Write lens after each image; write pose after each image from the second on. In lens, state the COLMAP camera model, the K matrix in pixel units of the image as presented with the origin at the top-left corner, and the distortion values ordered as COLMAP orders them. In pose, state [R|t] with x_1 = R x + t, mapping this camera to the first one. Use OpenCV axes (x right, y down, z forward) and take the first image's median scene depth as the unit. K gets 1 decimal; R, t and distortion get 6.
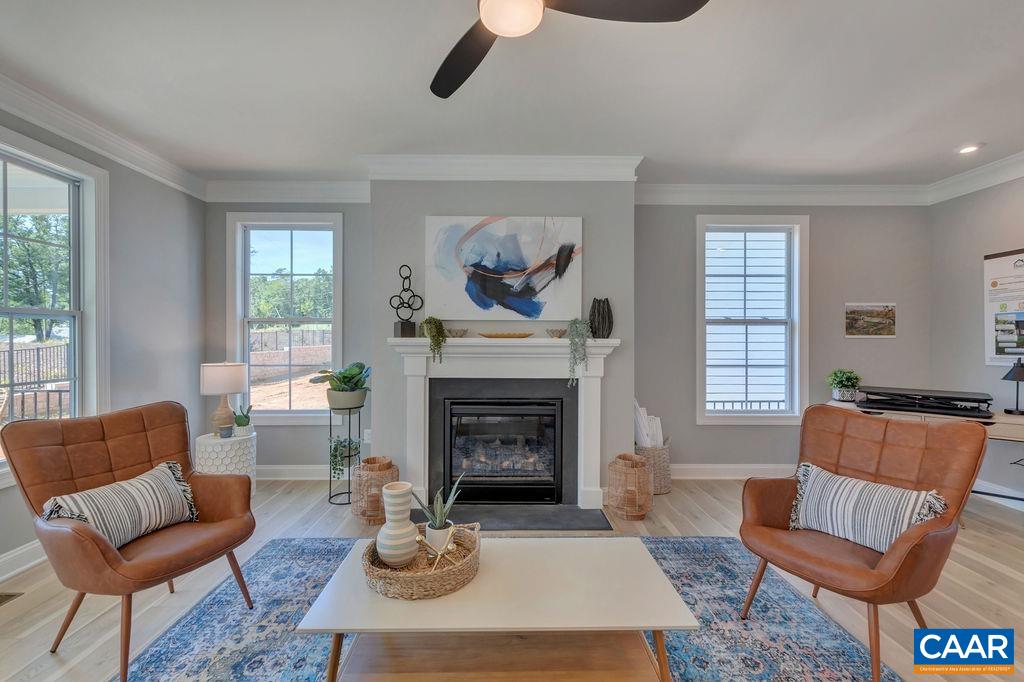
lens RADIAL K [[447.1, 0, 509.9], [0, 447.1, 337.8], [0, 0, 1]] dist [0.000815, -0.000127]
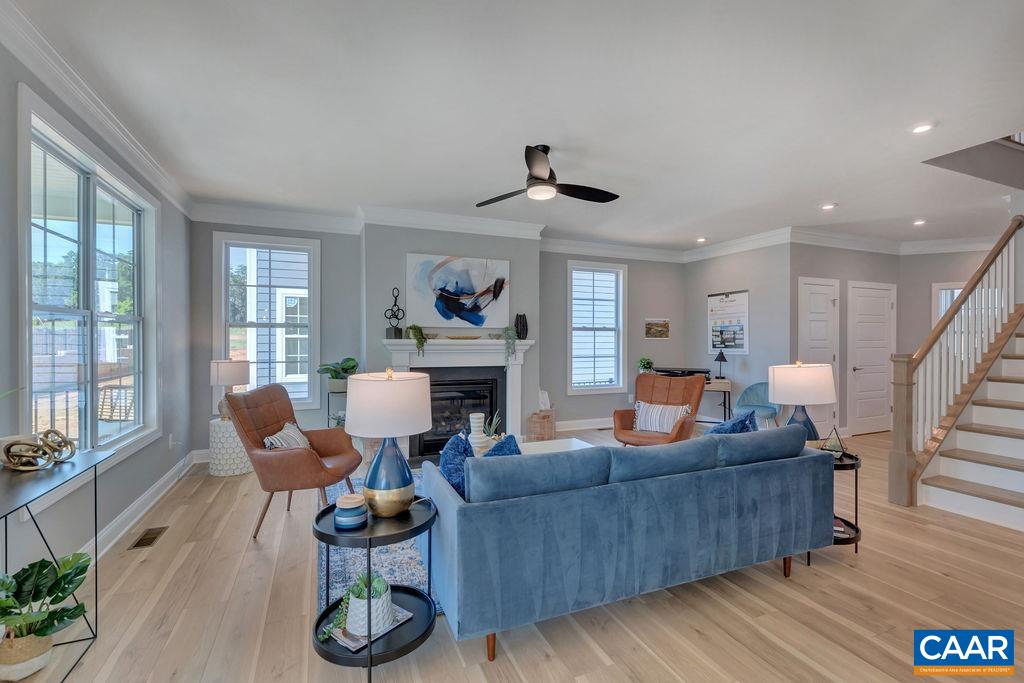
lens RADIAL K [[447.1, 0, 509.9], [0, 447.1, 338.3], [0, 0, 1]] dist [0.000815, -0.000127]
pose [[0.926626, 0.000870, 0.375985, -0.417036], [-0.000374, 0.999999, -0.001392, -0.001197], [-0.375985, 0.001149, 0.926625, -0.429823]]
